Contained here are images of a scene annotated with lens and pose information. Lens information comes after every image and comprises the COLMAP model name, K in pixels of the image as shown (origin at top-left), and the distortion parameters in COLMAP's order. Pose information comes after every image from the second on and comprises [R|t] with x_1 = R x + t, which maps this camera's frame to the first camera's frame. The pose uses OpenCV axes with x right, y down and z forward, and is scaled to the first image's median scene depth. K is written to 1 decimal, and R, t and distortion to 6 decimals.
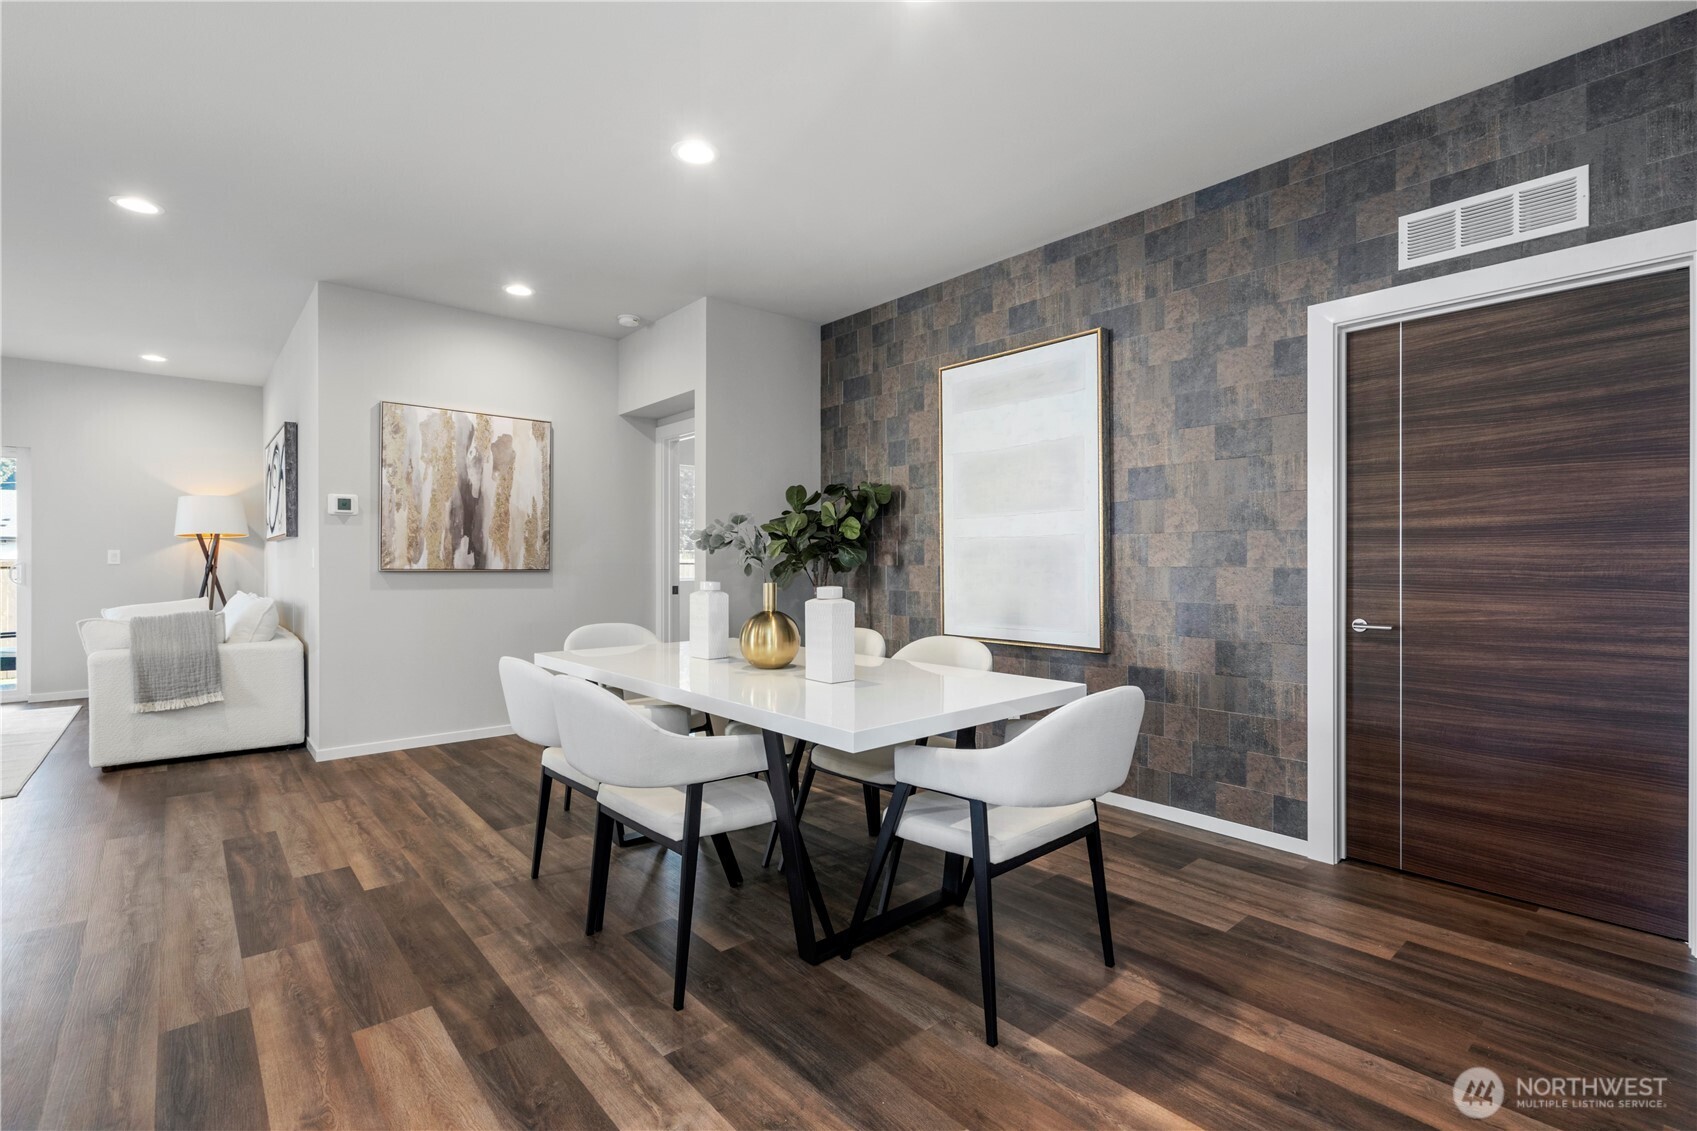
lens RADIAL K [[778.4, 0, 853.7], [0, 778.4, 564.8], [0, 0, 1]] dist [-0.007779, 0.000709]
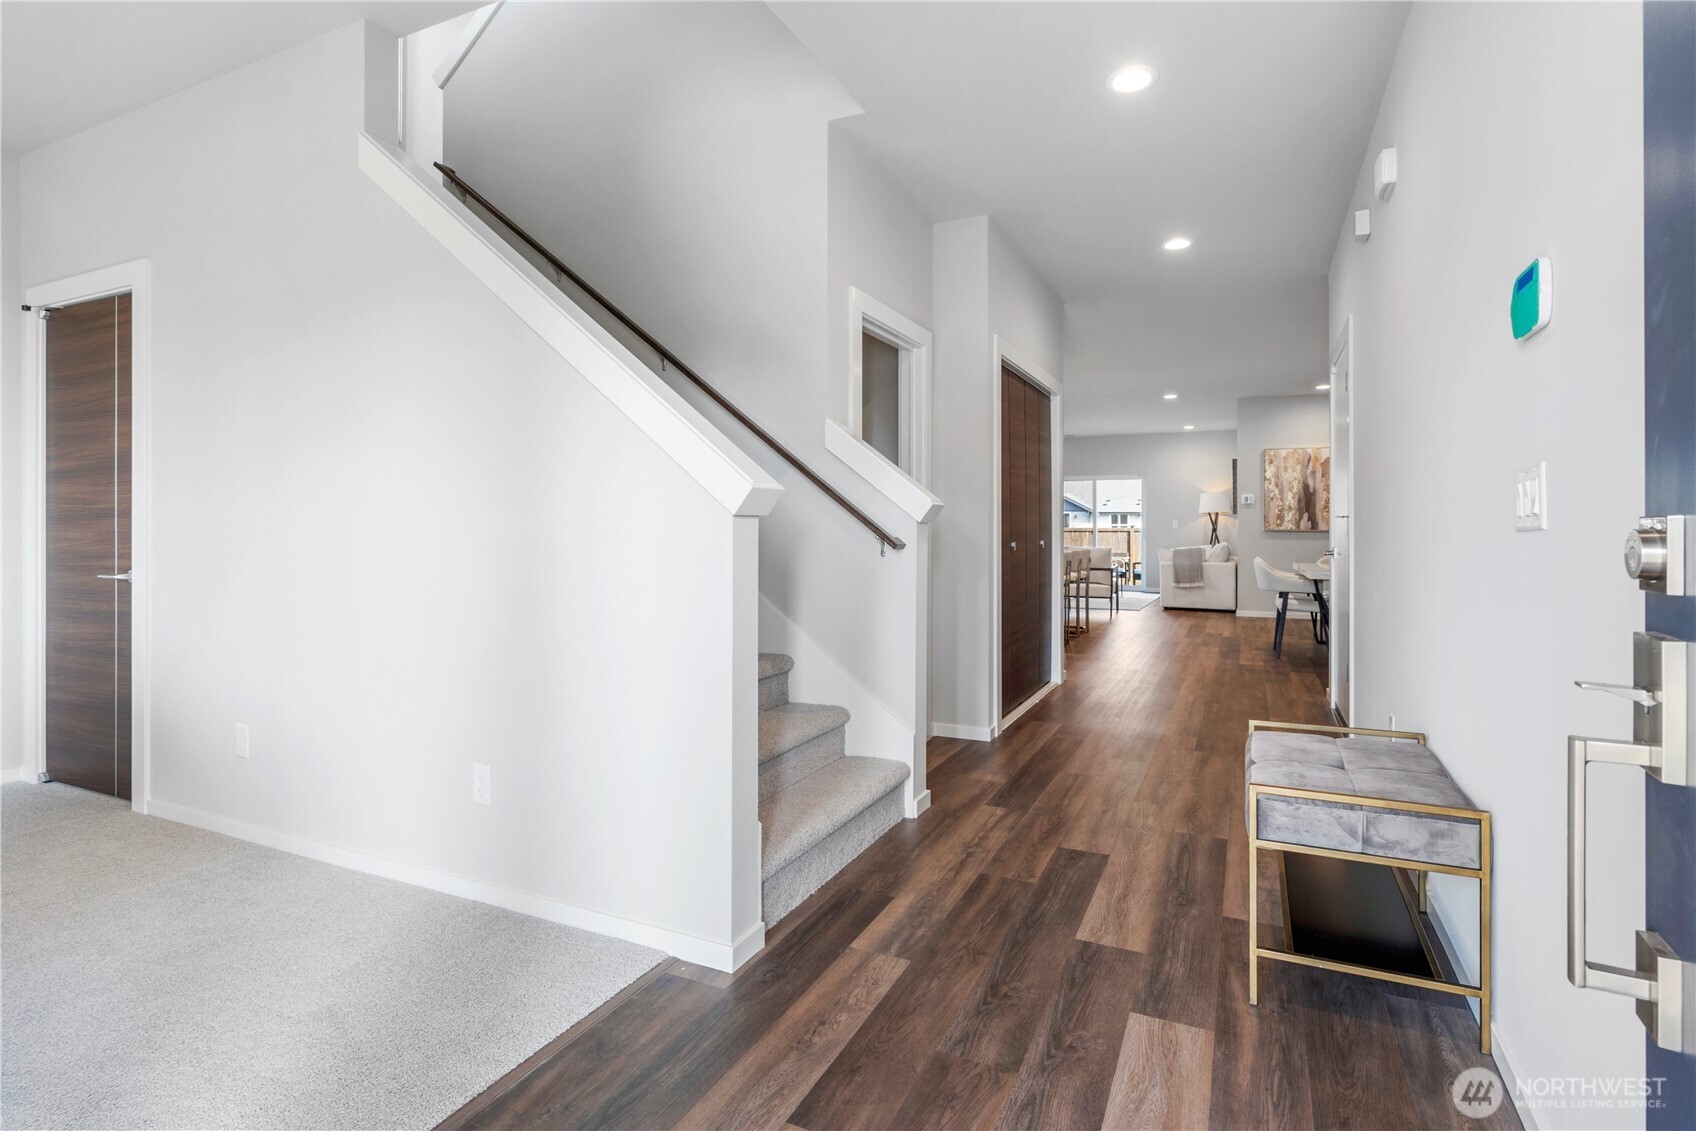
lens RADIAL K [[778.0, 0, 895.6], [0, 778.0, 525.7], [0, 0, 1]] dist [-0.007779, 0.000709]
pose [[0.418544, -0.001828, -0.908195, 1.005424], [-0.006508, 0.999966, -0.005012, 0.014666], [0.908173, 0.008008, 0.418518, -0.893567]]
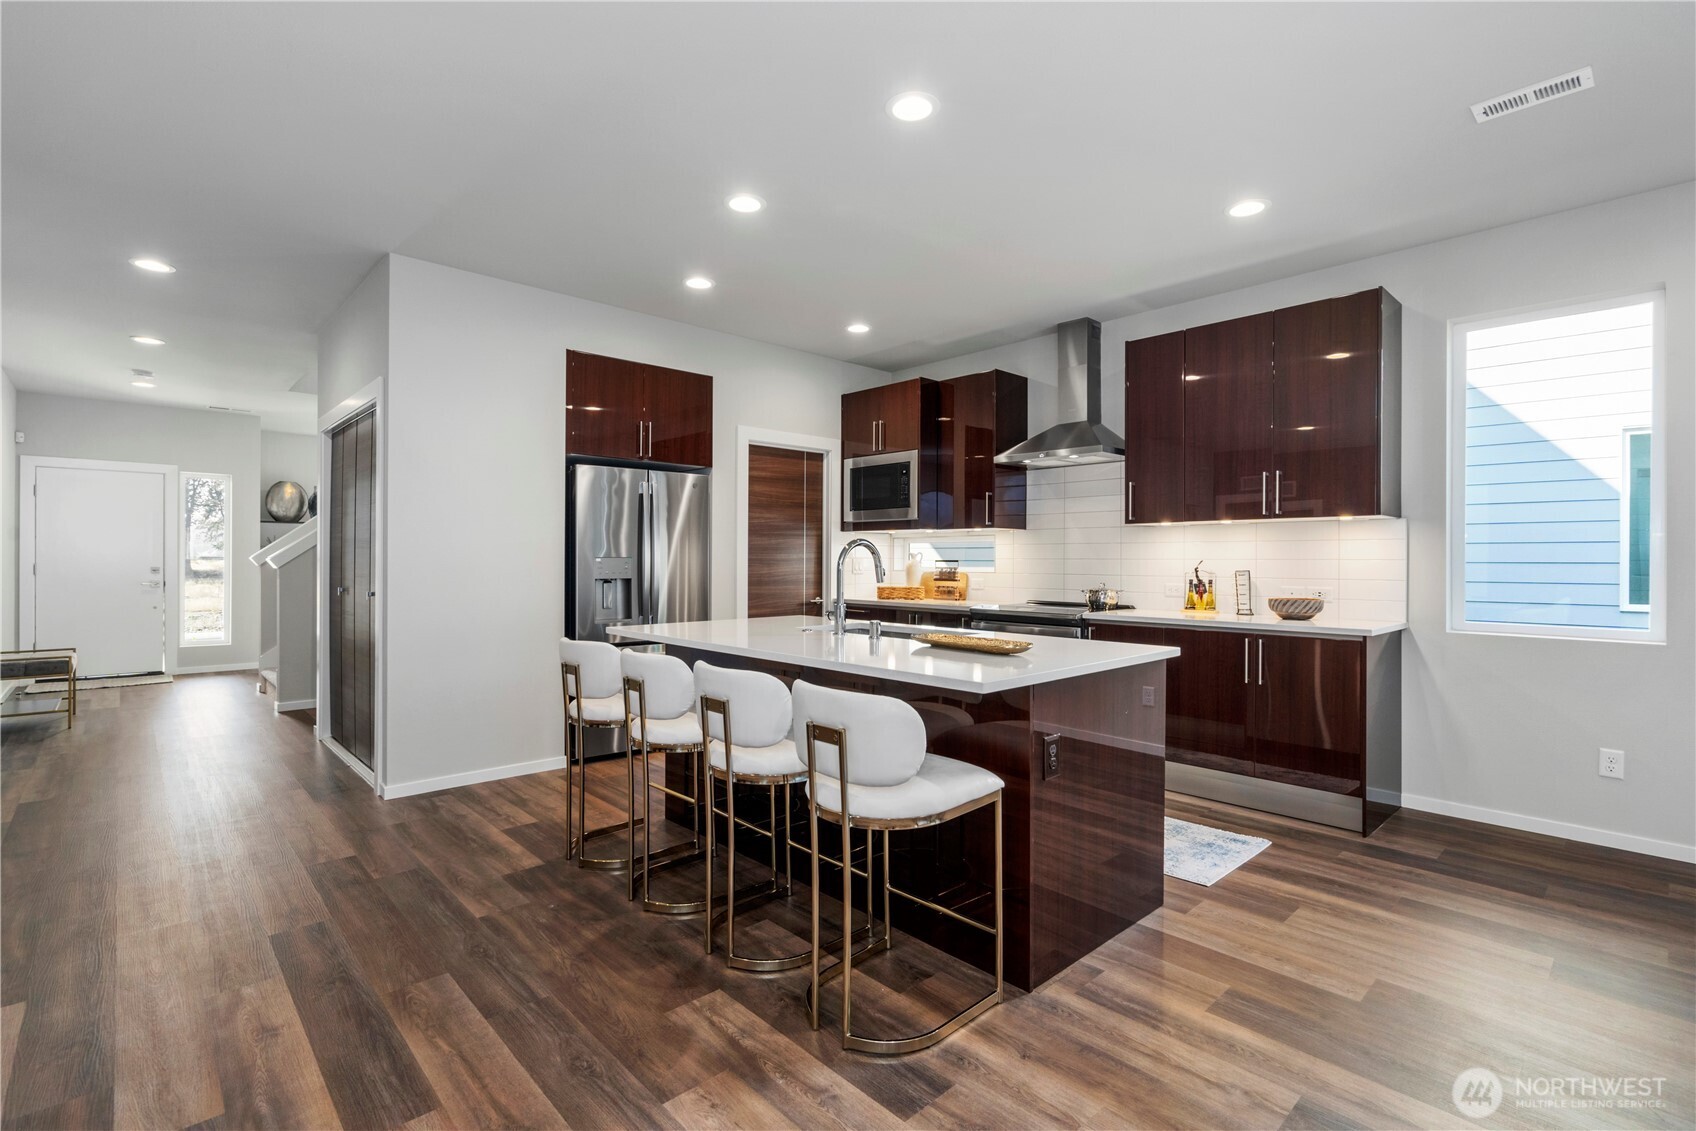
lens RADIAL K [[778.0, 0, 857.4], [0, 778.0, 559.9], [0, 0, 1]] dist [-0.007779, 0.000709]
pose [[-0.999109, -0.002599, -0.042123, -0.630194], [-0.003081, 0.999930, 0.011382, -0.023887], [0.042090, 0.011502, -0.999048, 0.900053]]
